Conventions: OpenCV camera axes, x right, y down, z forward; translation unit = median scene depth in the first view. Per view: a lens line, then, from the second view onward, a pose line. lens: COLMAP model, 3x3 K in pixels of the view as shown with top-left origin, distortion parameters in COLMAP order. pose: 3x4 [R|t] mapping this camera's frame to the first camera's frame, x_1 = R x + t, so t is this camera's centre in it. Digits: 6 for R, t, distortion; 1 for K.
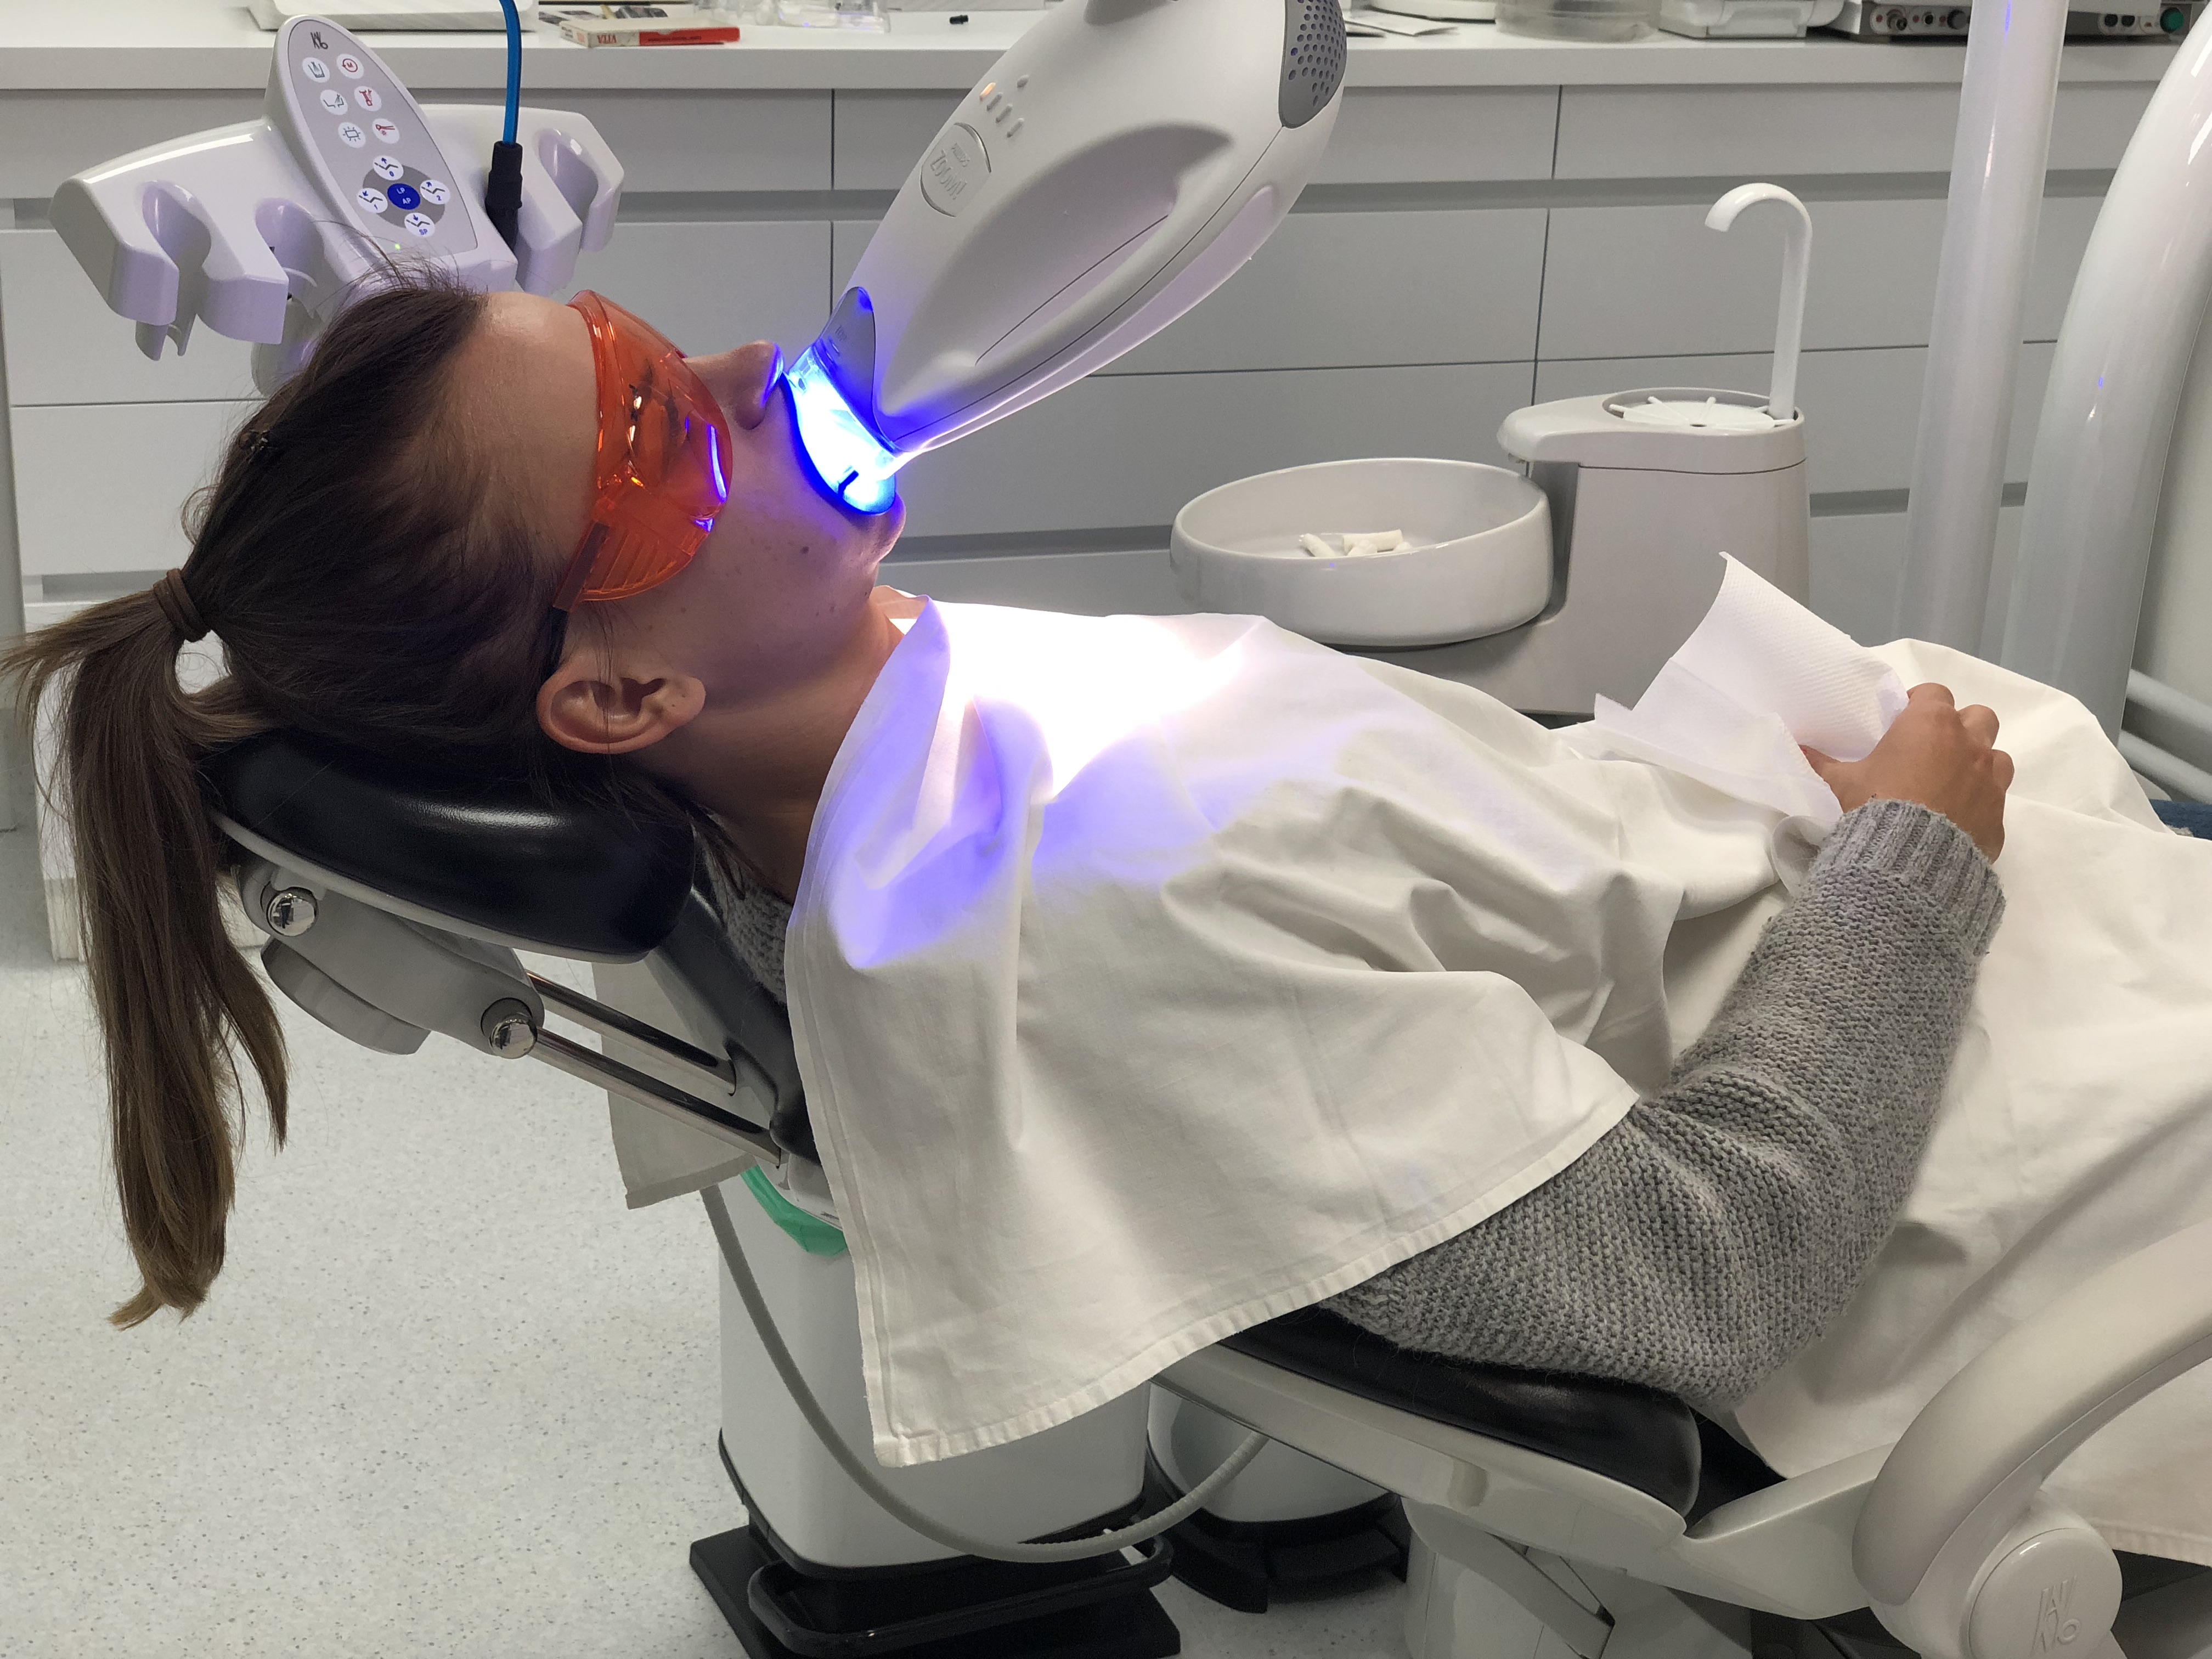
lens RADIAL K [[3442.5, 0, 1098.3], [0, 3442.5, 844.7], [0, 0, 1]] dist [0.029902, 0.000000]
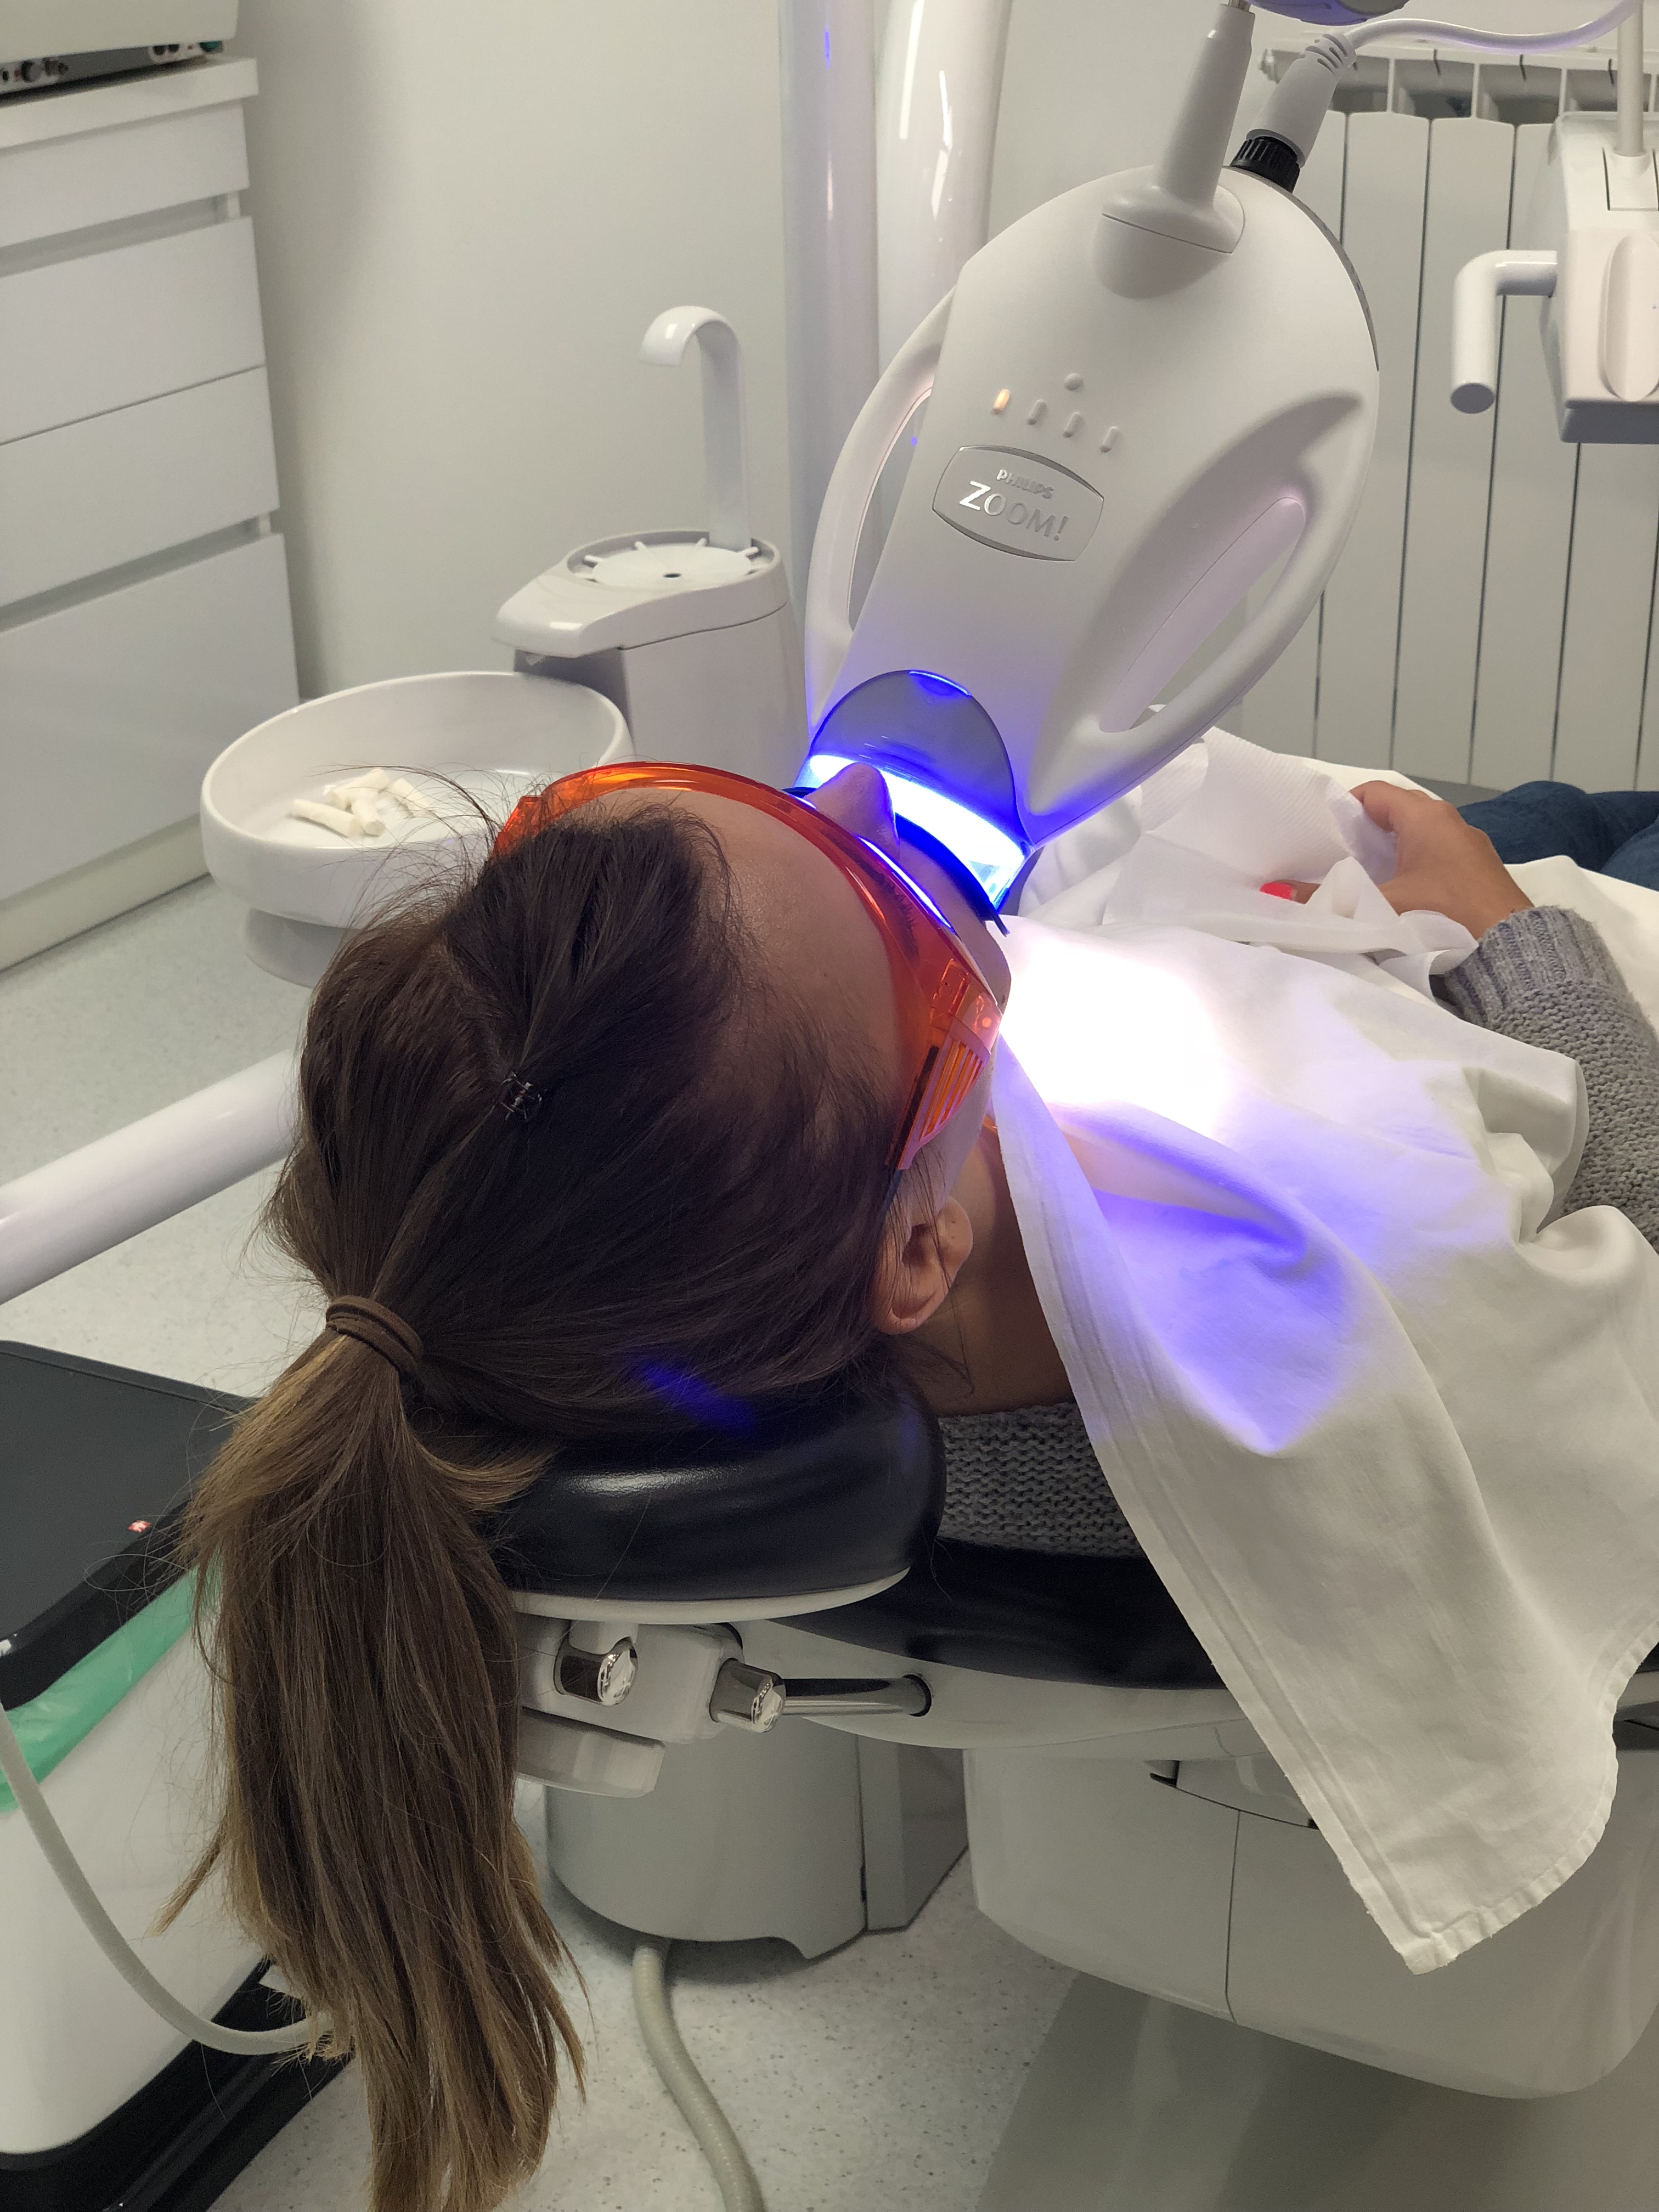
lens RADIAL K [[3442.5, 0, 826.6], [0, 3442.5, 1094.0], [0, 0, 1]] dist [0.029902, 0.000000]
pose [[0.754918, -0.318615, 0.573221, -0.605261], [0.272244, 0.947435, 0.168076, -0.218314], [-0.596642, 0.029173, 0.801977, 0.382543]]
